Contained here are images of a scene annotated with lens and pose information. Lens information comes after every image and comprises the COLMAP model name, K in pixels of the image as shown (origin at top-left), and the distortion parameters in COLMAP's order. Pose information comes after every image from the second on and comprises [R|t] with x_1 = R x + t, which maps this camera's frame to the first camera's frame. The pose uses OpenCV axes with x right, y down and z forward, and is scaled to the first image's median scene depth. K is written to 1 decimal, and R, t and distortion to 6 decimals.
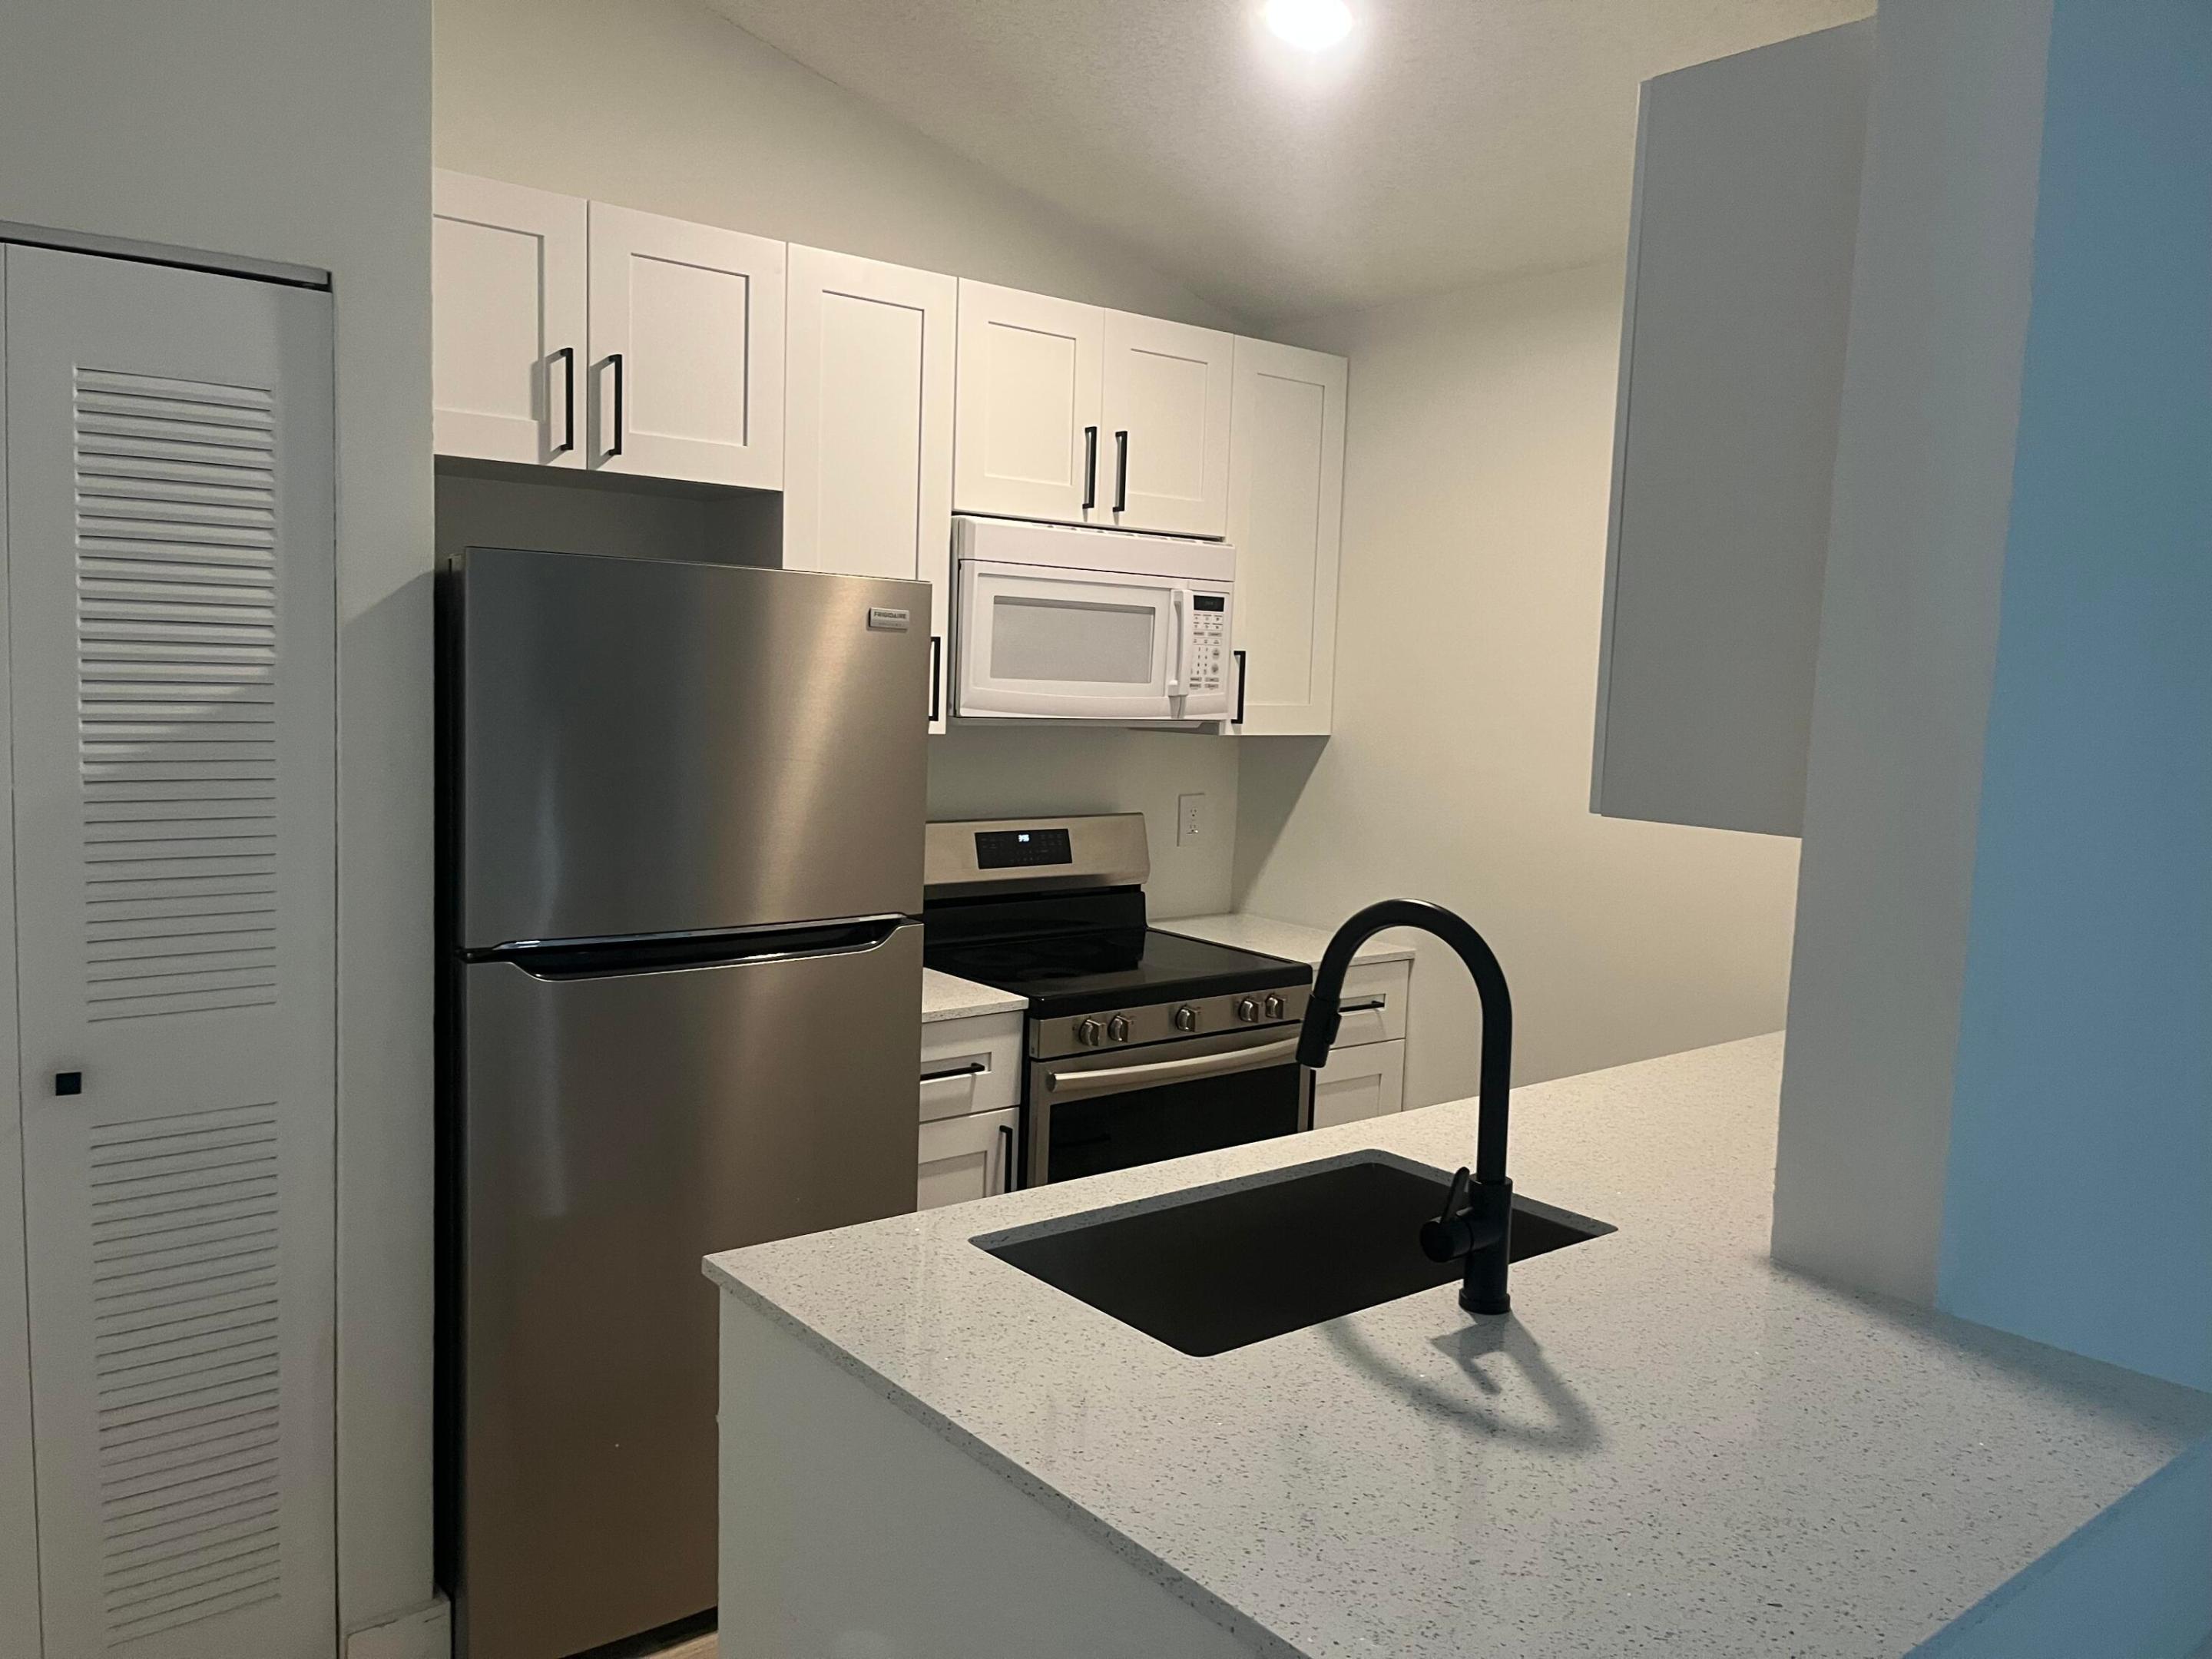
lens RADIAL K [[1659.2, 0, 1106.0], [0, 1659.2, 829.5], [0, 0, 1]] dist [0.004772, 0.000231]
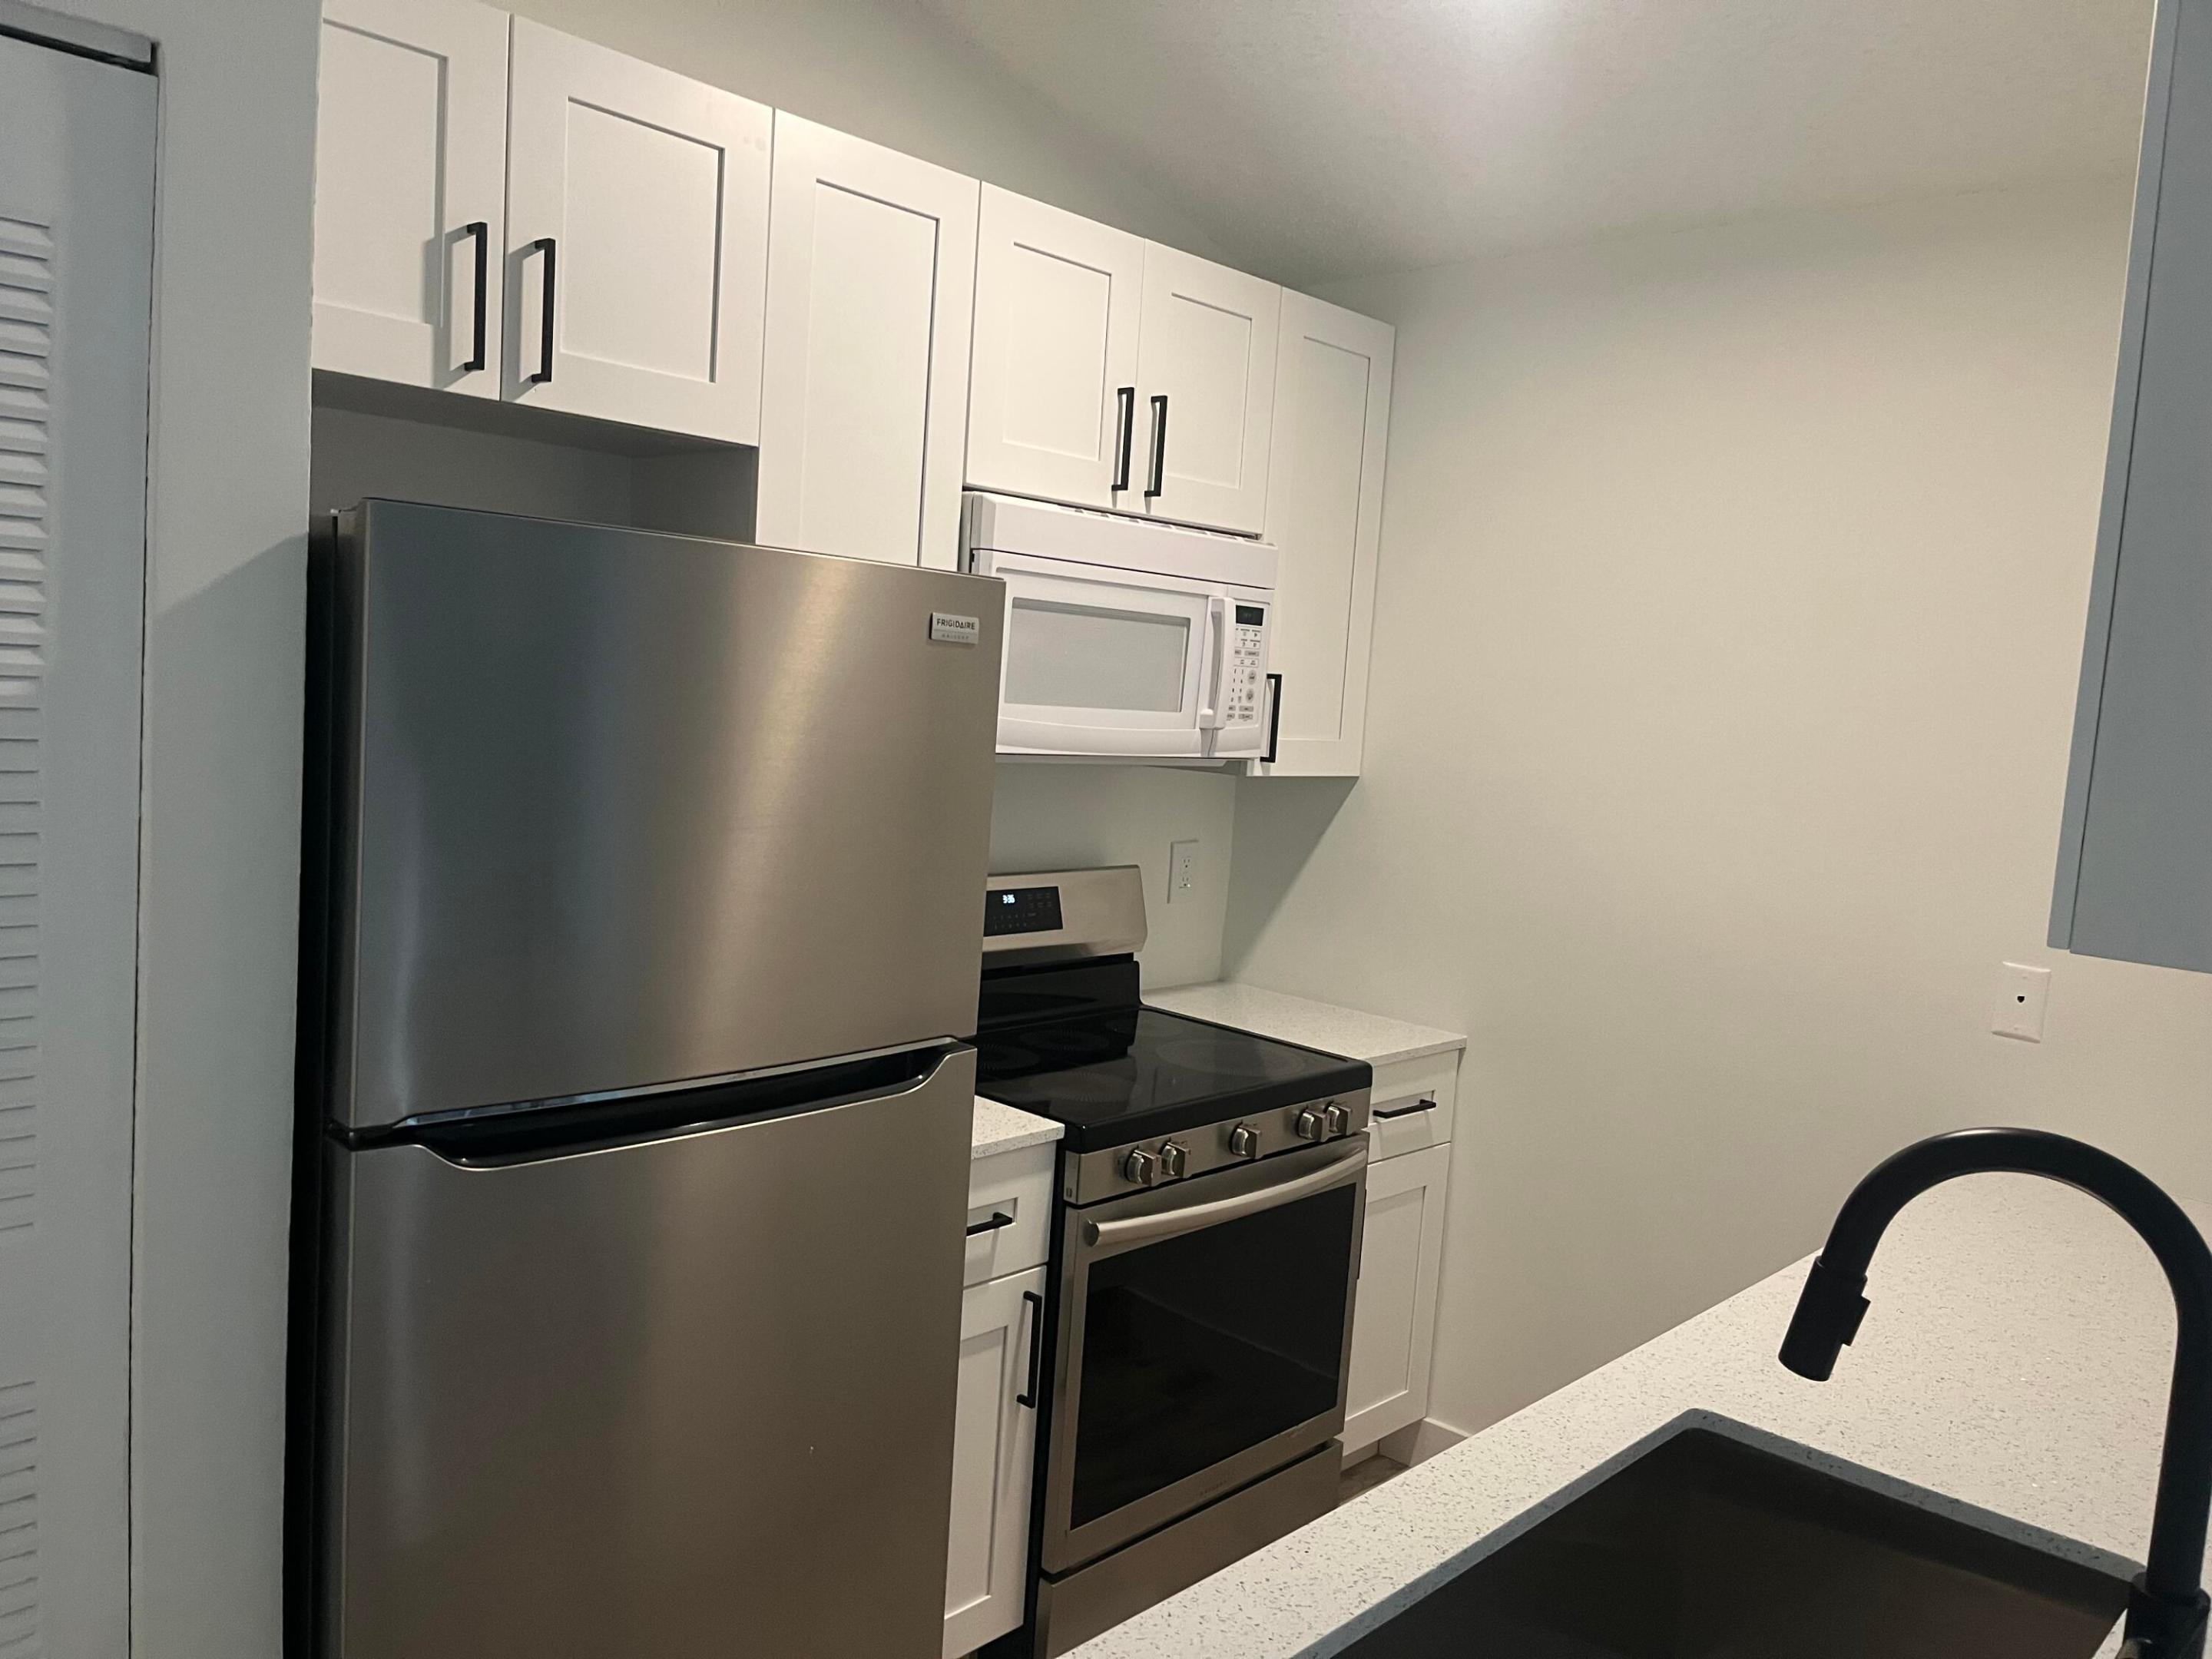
lens RADIAL K [[1674.1, 0, 1106.0], [0, 1674.1, 829.5], [0, 0, 1]] dist [0.034551, -0.058311]
pose [[0.990990, 0.018949, 0.132588, -0.125391], [-0.019038, 0.999819, -0.000600, -0.032738], [-0.132575, -0.001930, 0.991171, 0.217156]]
